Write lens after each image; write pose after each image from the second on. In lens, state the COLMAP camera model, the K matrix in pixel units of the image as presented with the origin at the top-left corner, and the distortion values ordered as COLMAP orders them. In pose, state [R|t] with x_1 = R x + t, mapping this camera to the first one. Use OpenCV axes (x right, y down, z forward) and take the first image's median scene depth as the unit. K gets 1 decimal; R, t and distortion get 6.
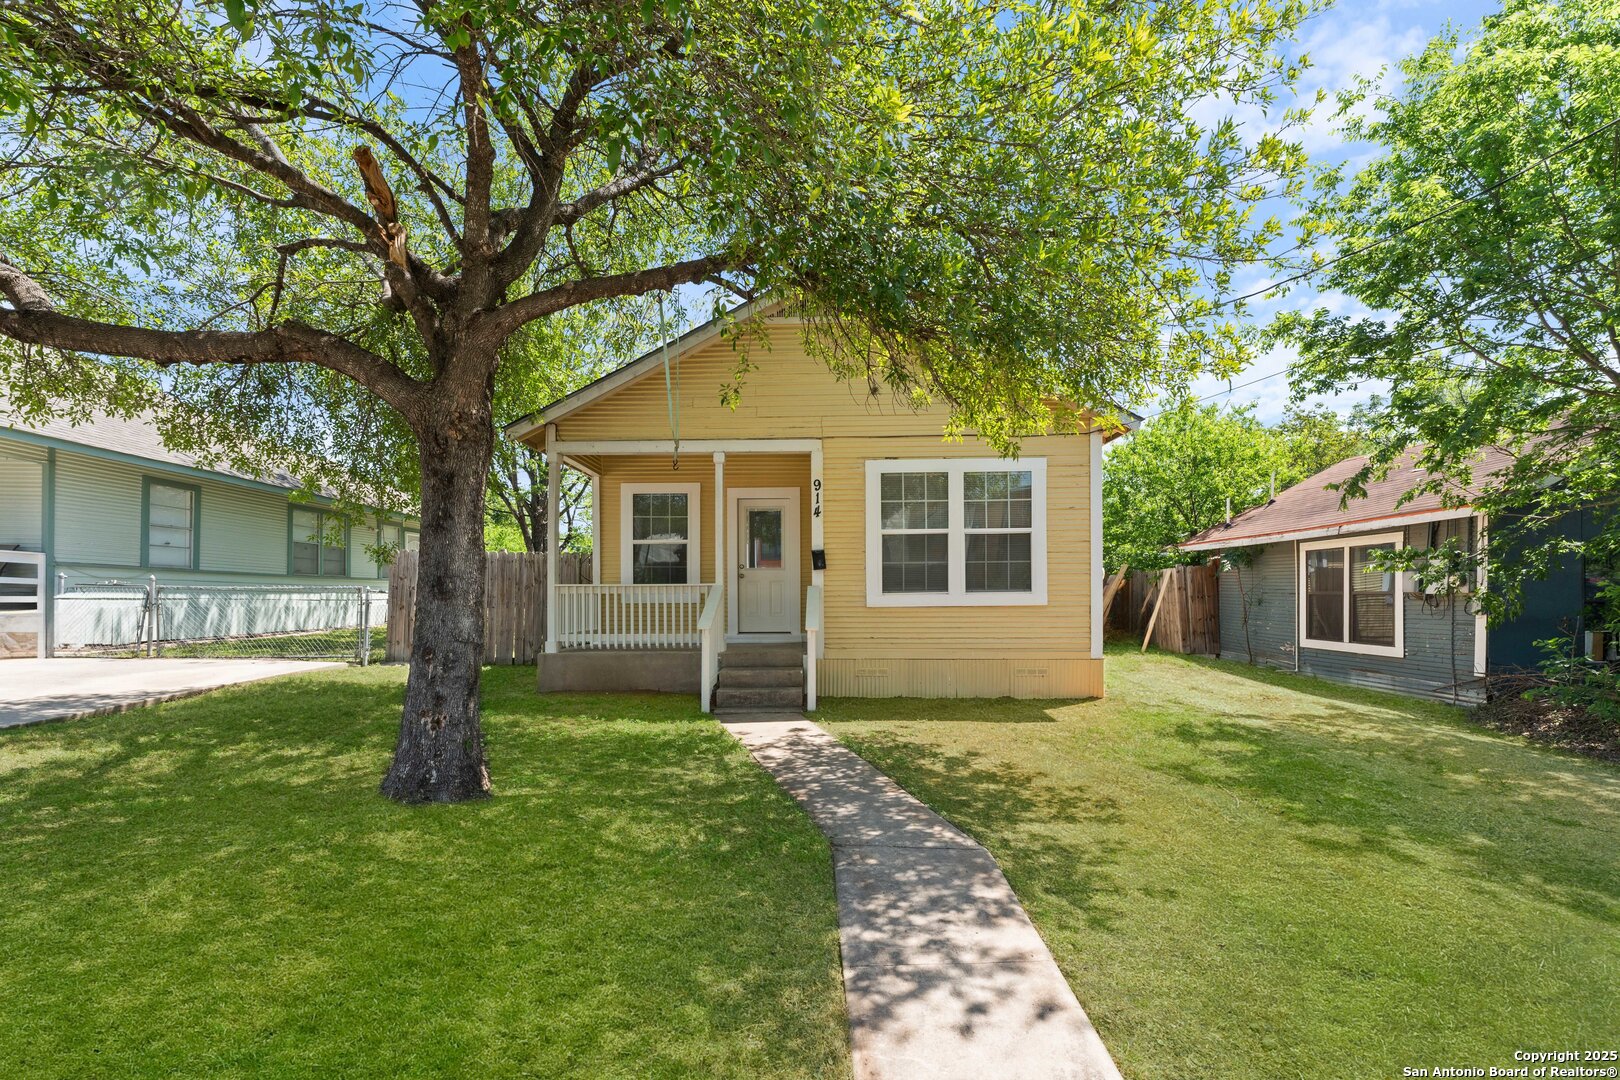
lens RADIAL K [[653.5, 0, 840.6], [0, 653.5, 602.7], [0, 0, 1]] dist [0.006687, 0.000778]
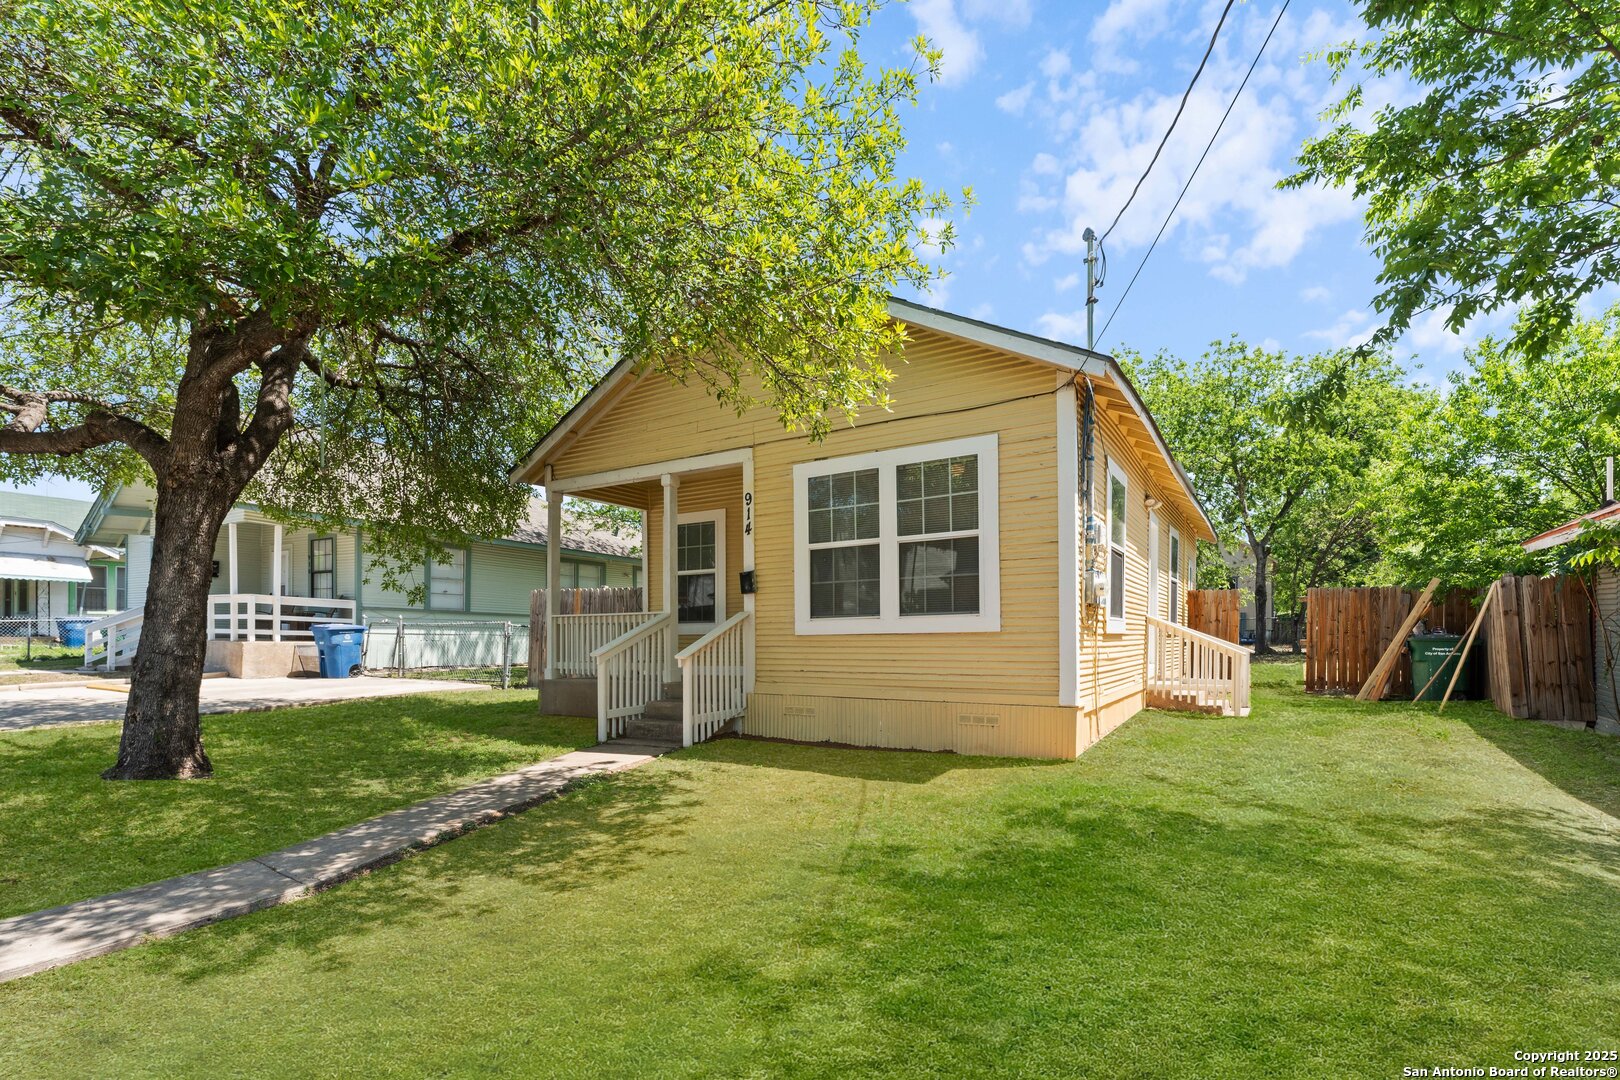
lens RADIAL K [[721.2, 0, 873.3], [0, 721.2, 652.1], [0, 0, 1]] dist [0.003487, 0.000377]
pose [[0.882416, 0.006590, -0.470423, 0.580618], [-0.002193, 0.999949, 0.009893, 0.019498], [0.470464, -0.007698, 0.882385, 0.206581]]
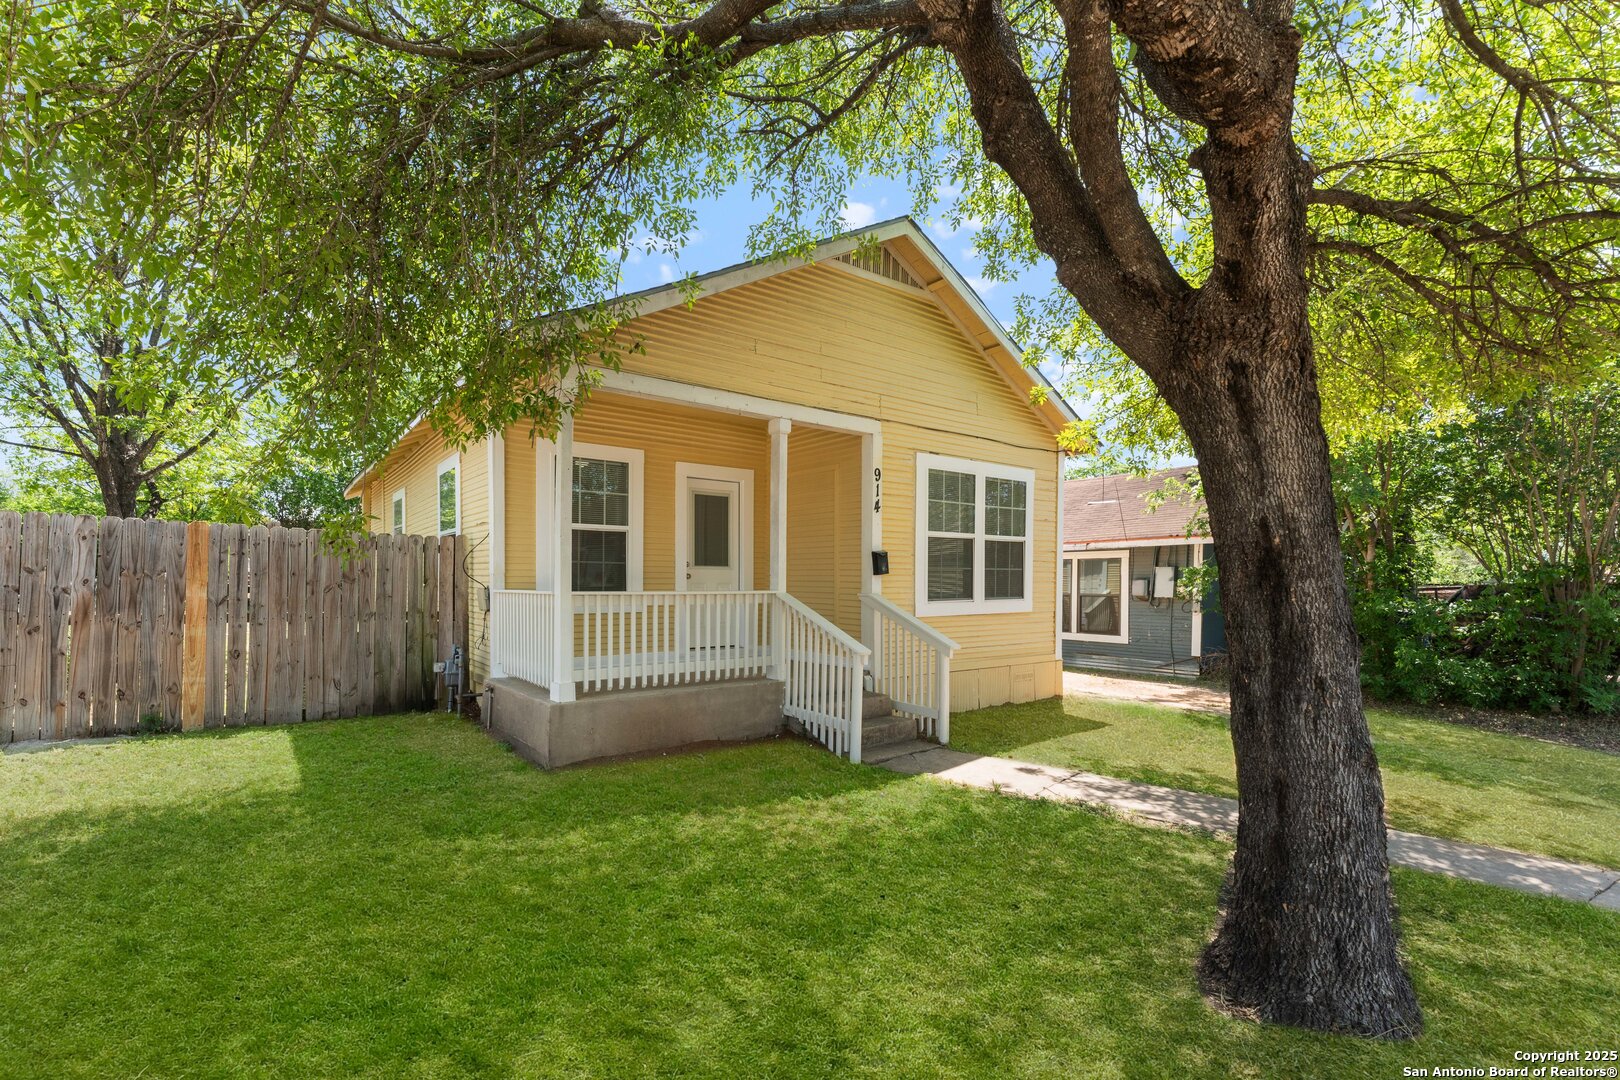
lens RADIAL K [[653.5, 0, 757.3], [0, 653.5, 599.3], [0, 0, 1]] dist [0.006687, 0.000778]
pose [[0.830425, -0.005114, 0.557107, -0.637043], [-0.002012, 0.999924, 0.012177, -0.028417], [-0.557127, -0.011233, 0.830351, 0.379646]]
